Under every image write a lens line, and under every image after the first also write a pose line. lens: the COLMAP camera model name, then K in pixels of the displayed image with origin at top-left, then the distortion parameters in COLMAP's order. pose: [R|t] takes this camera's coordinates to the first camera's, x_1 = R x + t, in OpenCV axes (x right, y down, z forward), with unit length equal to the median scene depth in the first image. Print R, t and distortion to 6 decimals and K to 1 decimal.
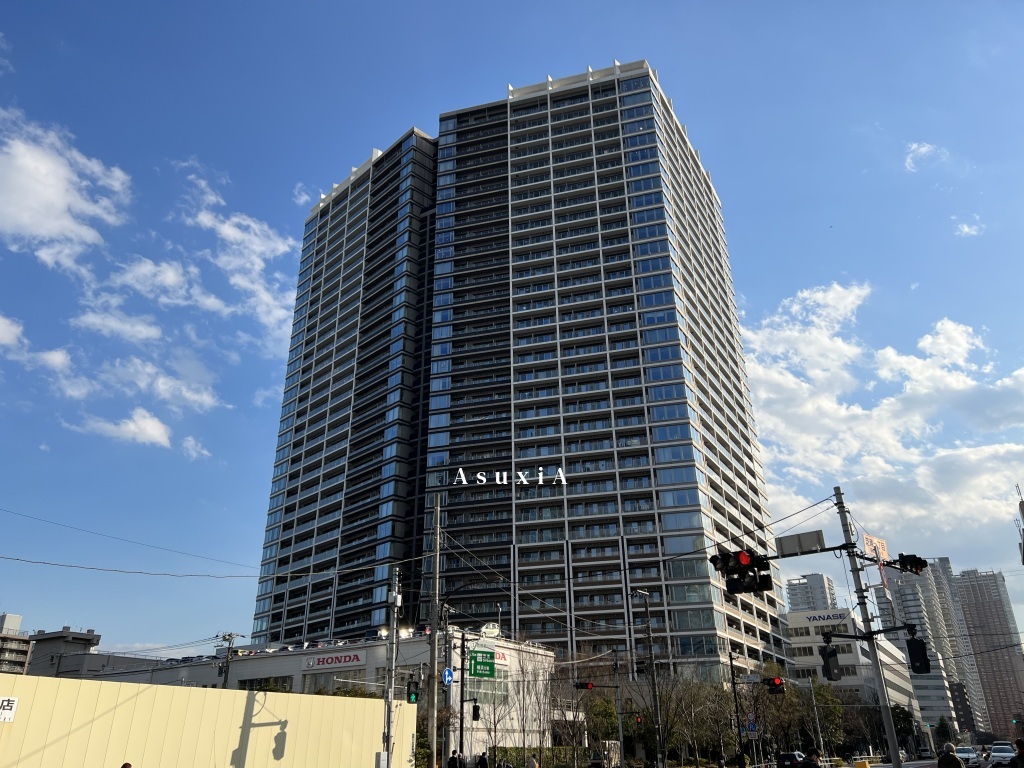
lens RADIAL K [[751.1, 0, 512.0], [0, 751.1, 384.0], [0, 0, 1]] dist [0.081886, -0.096160]
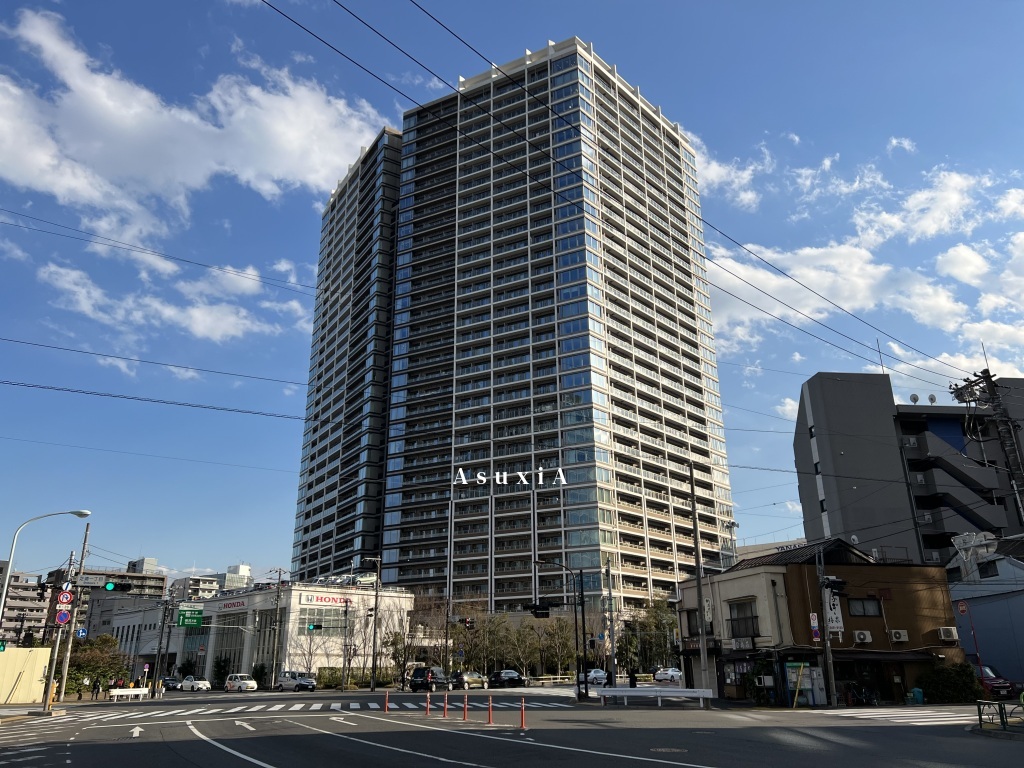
lens RADIAL K [[751.1, 0, 512.0], [0, 751.1, 384.0], [0, 0, 1]] dist [0.081886, -0.096160]
pose [[0.978035, -0.069212, -0.196614, 0.282330], [0.087967, 0.992201, 0.088307, -0.054109], [0.188969, -0.103662, 0.976496, -0.100227]]
